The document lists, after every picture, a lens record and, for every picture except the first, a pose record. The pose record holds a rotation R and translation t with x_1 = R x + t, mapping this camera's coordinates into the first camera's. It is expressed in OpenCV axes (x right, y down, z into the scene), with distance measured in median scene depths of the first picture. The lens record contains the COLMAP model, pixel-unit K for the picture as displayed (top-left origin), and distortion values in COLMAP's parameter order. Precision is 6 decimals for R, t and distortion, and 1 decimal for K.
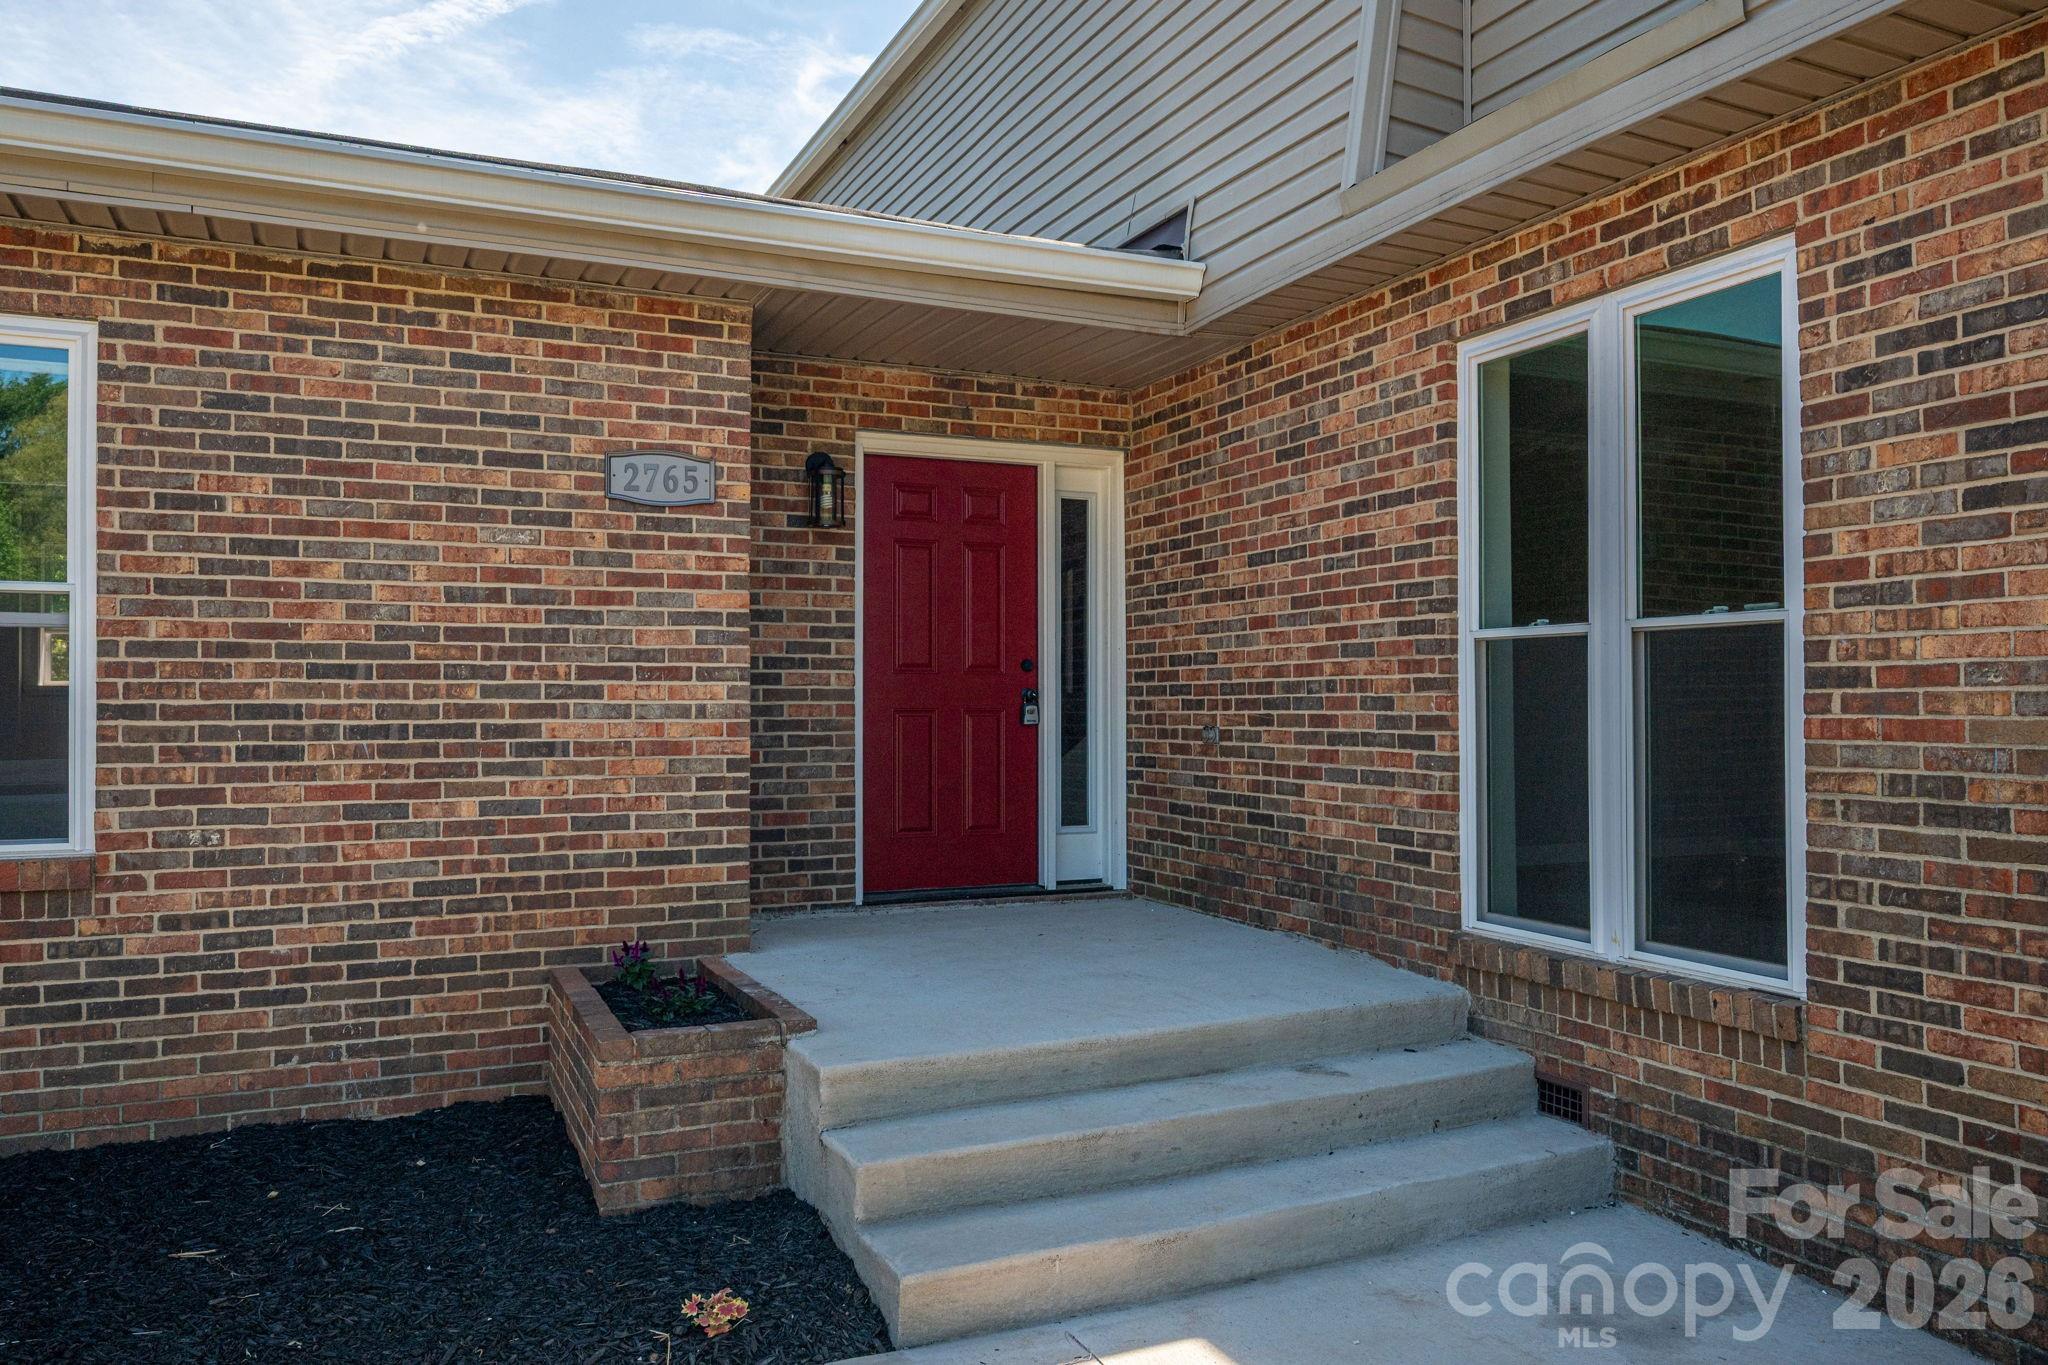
lens RADIAL K [[1376.0, 0, 1001.1], [0, 1376.0, 694.5], [0, 0, 1]] dist [-0.011020, 0.002559]
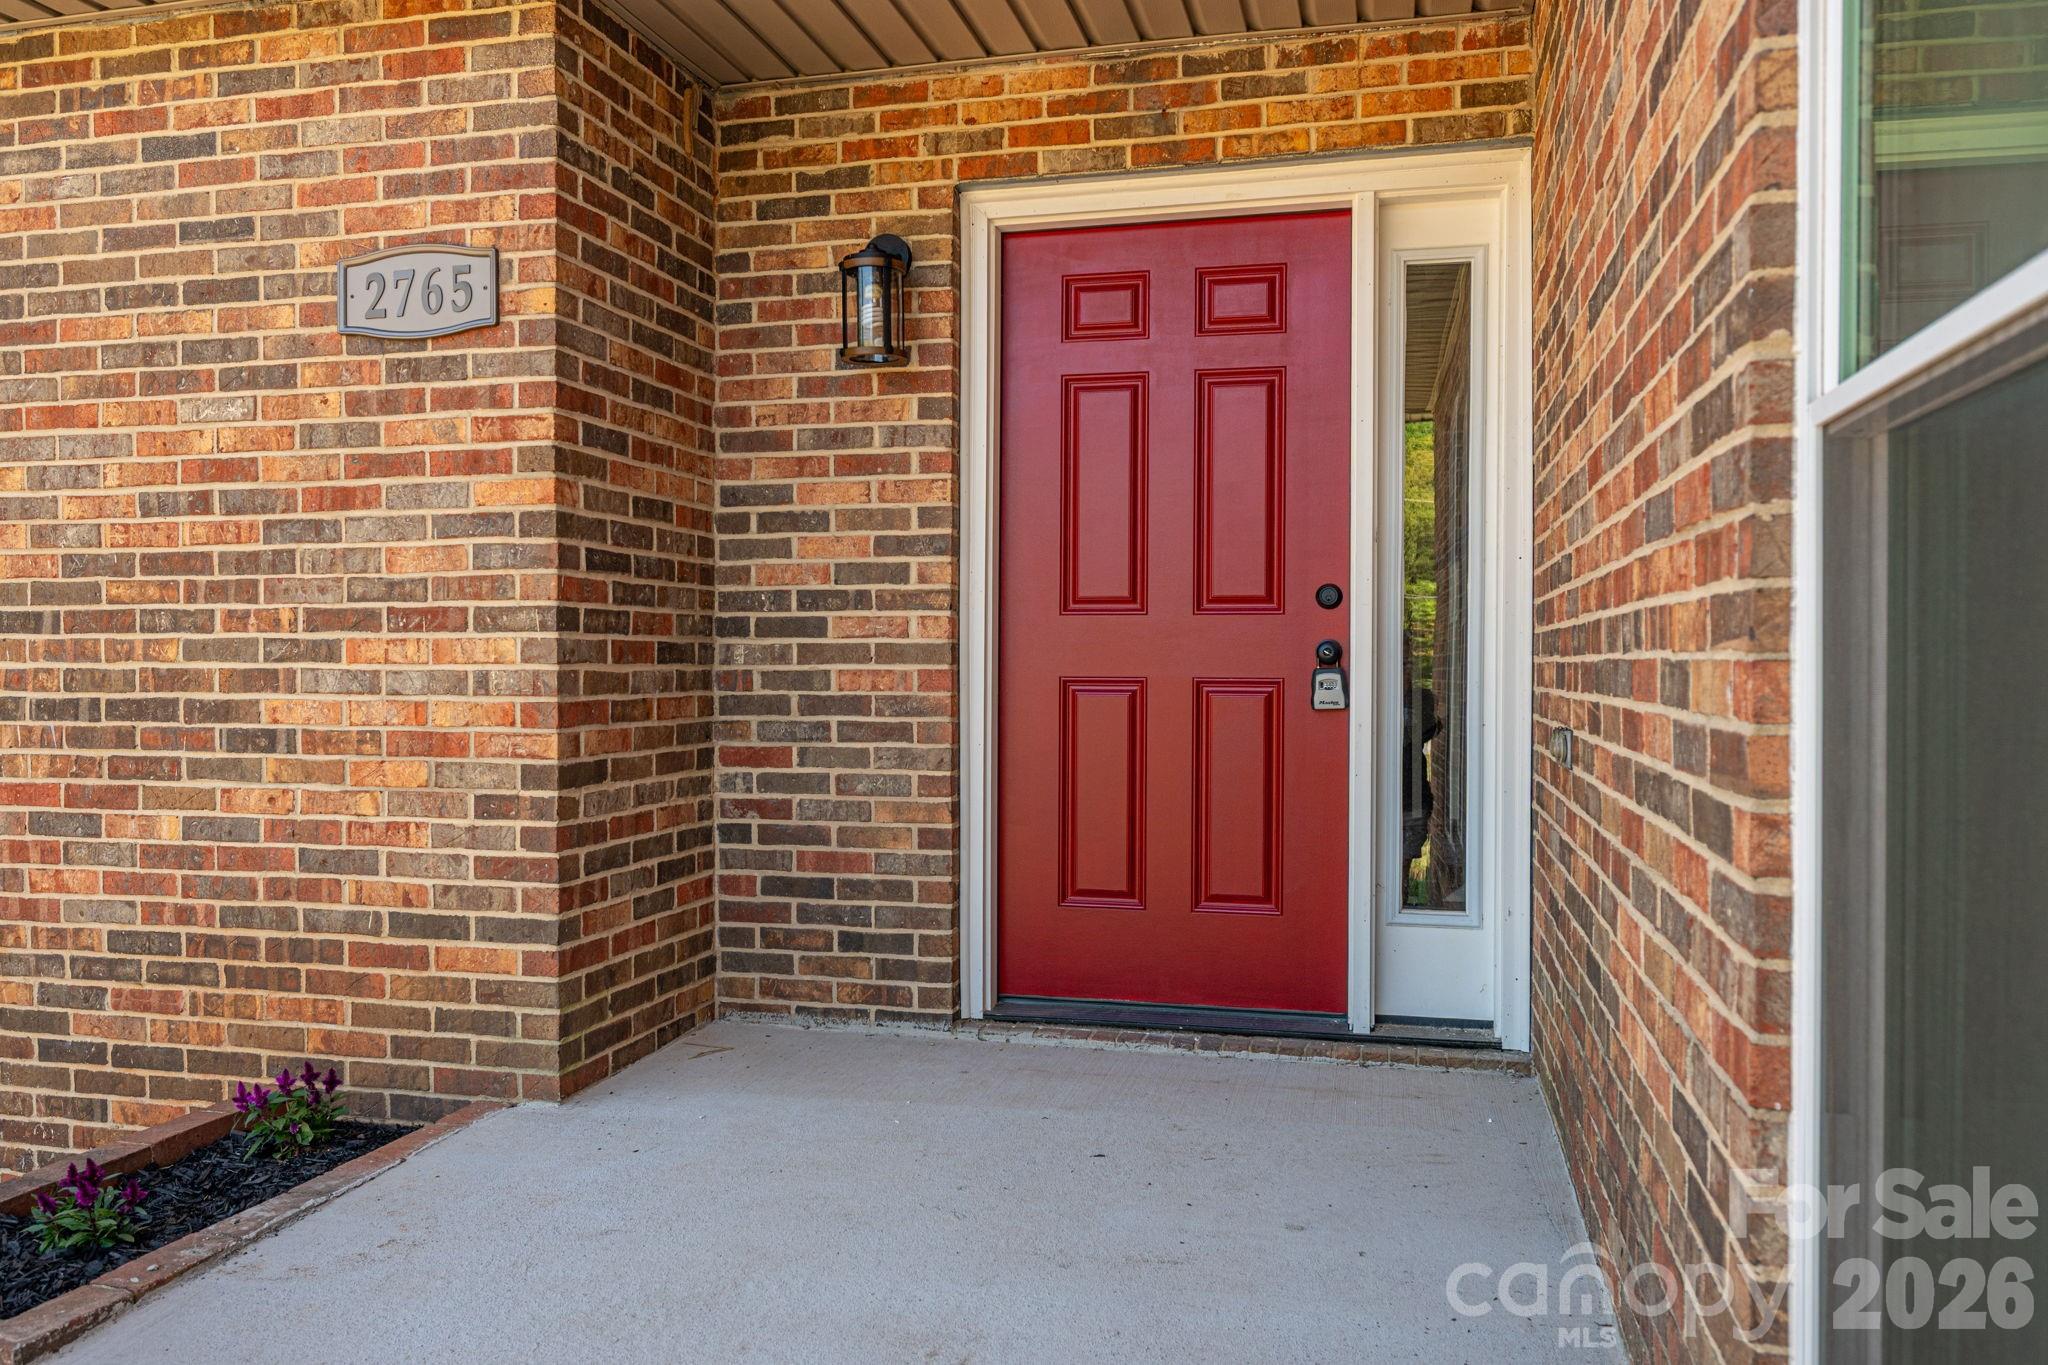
lens RADIAL K [[1503.9, 0, 895.9], [0, 1503.9, 684.5], [0, 0, 1]] dist [0.004229, 0.000008]
pose [[0.799211, 0.010856, -0.600953, 0.327767], [0.002477, 0.999769, 0.021354, -0.000497], [0.601046, -0.018555, 0.798999, 0.628003]]
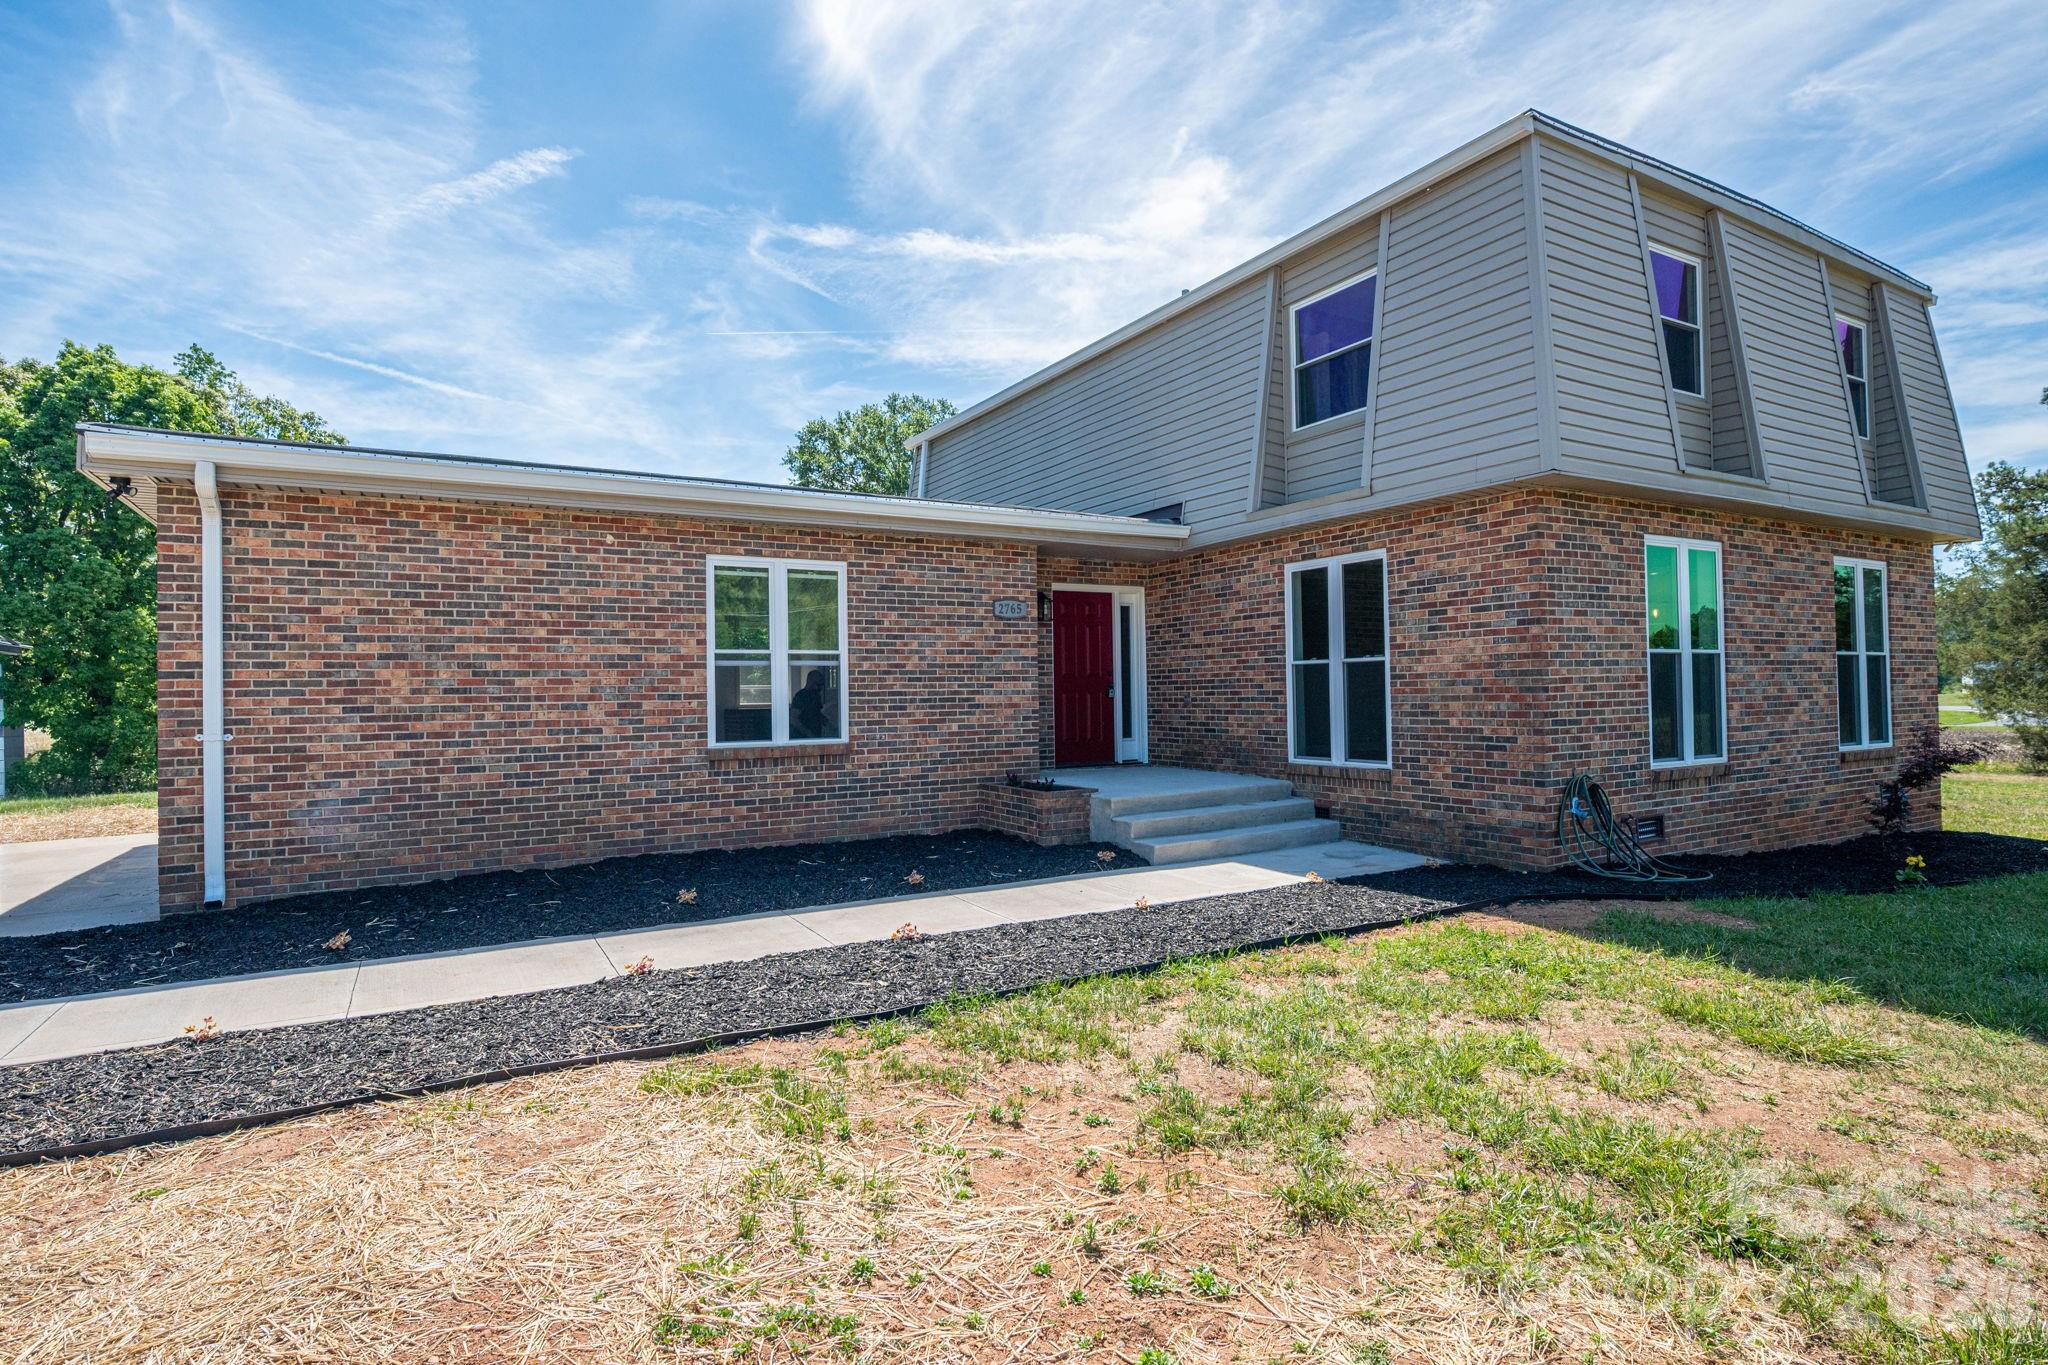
lens RADIAL K [[1130.1, 0, 987.0], [0, 1130.1, 680.5], [0, 0, 1]] dist [-0.001504, -0.001504]
pose [[0.990980, -0.011606, 0.133507, -0.630336], [0.012380, 0.999911, -0.004972, -0.000962], [-0.133438, 0.006580, 0.991035, -1.325242]]
